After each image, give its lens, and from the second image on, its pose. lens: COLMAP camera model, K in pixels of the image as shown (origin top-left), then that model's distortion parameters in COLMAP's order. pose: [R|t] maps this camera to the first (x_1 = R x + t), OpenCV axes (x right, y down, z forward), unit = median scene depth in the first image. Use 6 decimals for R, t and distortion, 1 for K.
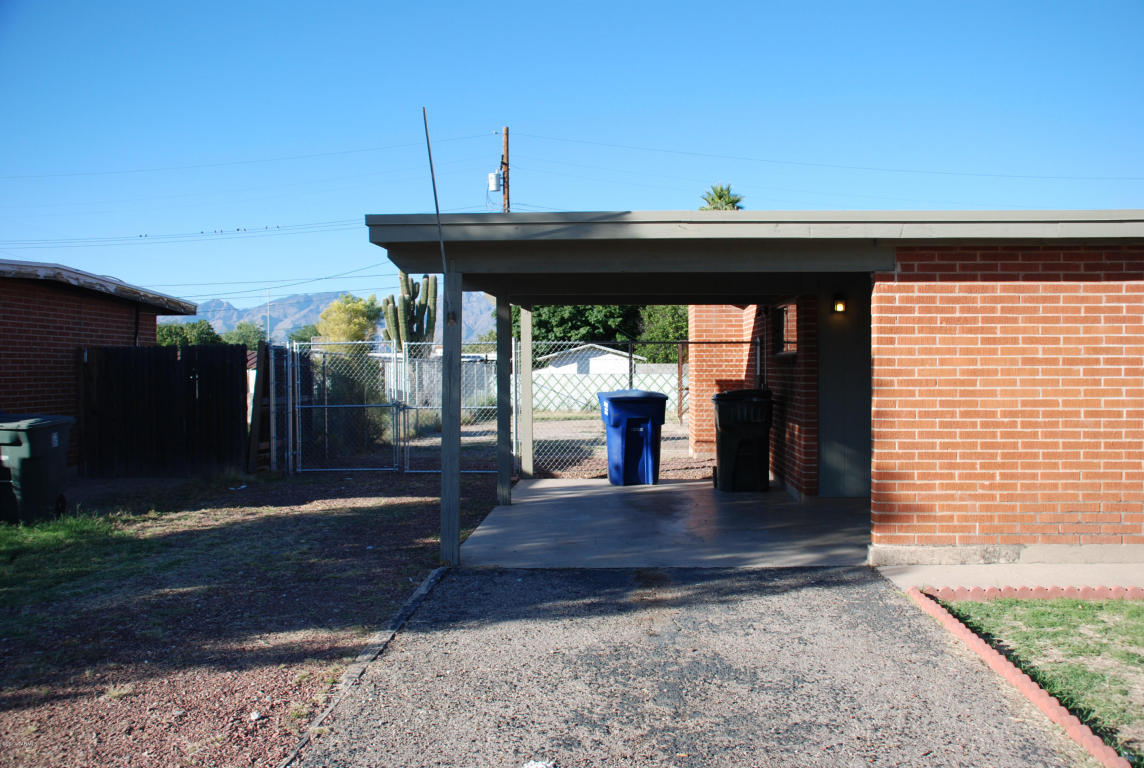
lens RADIAL K [[1023.4, 0, 578.5], [0, 1023.4, 388.0], [0, 0, 1]] dist [0.007851, 0.026356]
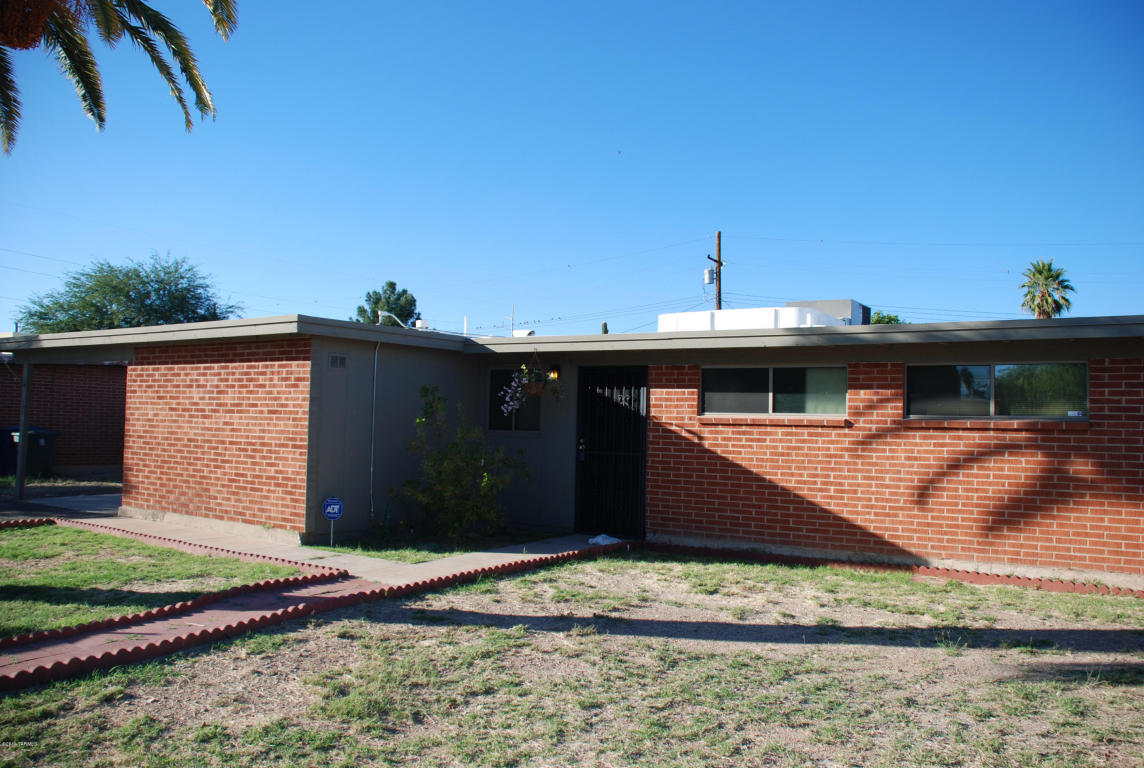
lens RADIAL K [[900.9, 0, 576.0], [0, 900.9, 385.7], [0, 0, 1]] dist [-0.121276, 0.038348]
pose [[0.844078, 0.001299, -0.536219, 1.853546], [-0.039071, 0.997488, -0.059086, -0.003844], [0.534795, 0.070823, 0.842008, 0.086179]]
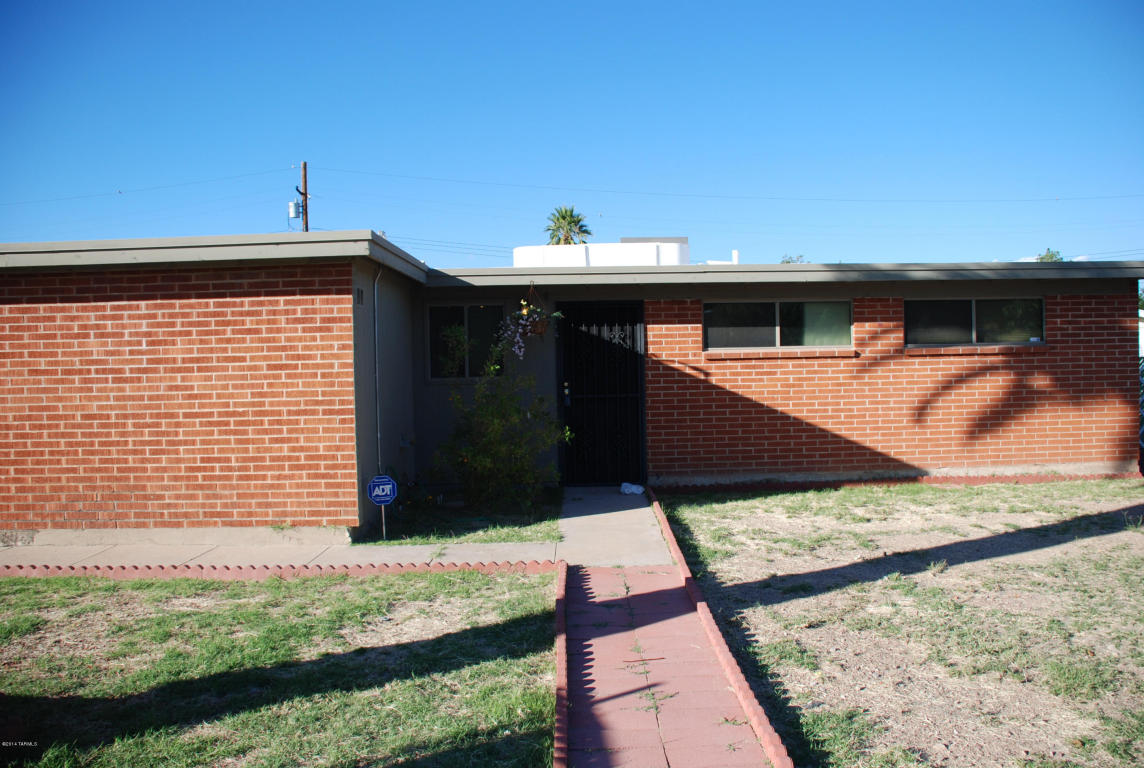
lens RADIAL K [[900.9, 0, 572.7], [0, 900.9, 388.3], [0, 0, 1]] dist [-0.121276, 0.038348]
pose [[0.999482, -0.018545, 0.026304, 1.022285], [0.018438, 0.999821, 0.004300, -0.001029], [-0.026379, -0.003812, 0.999645, 0.005133]]
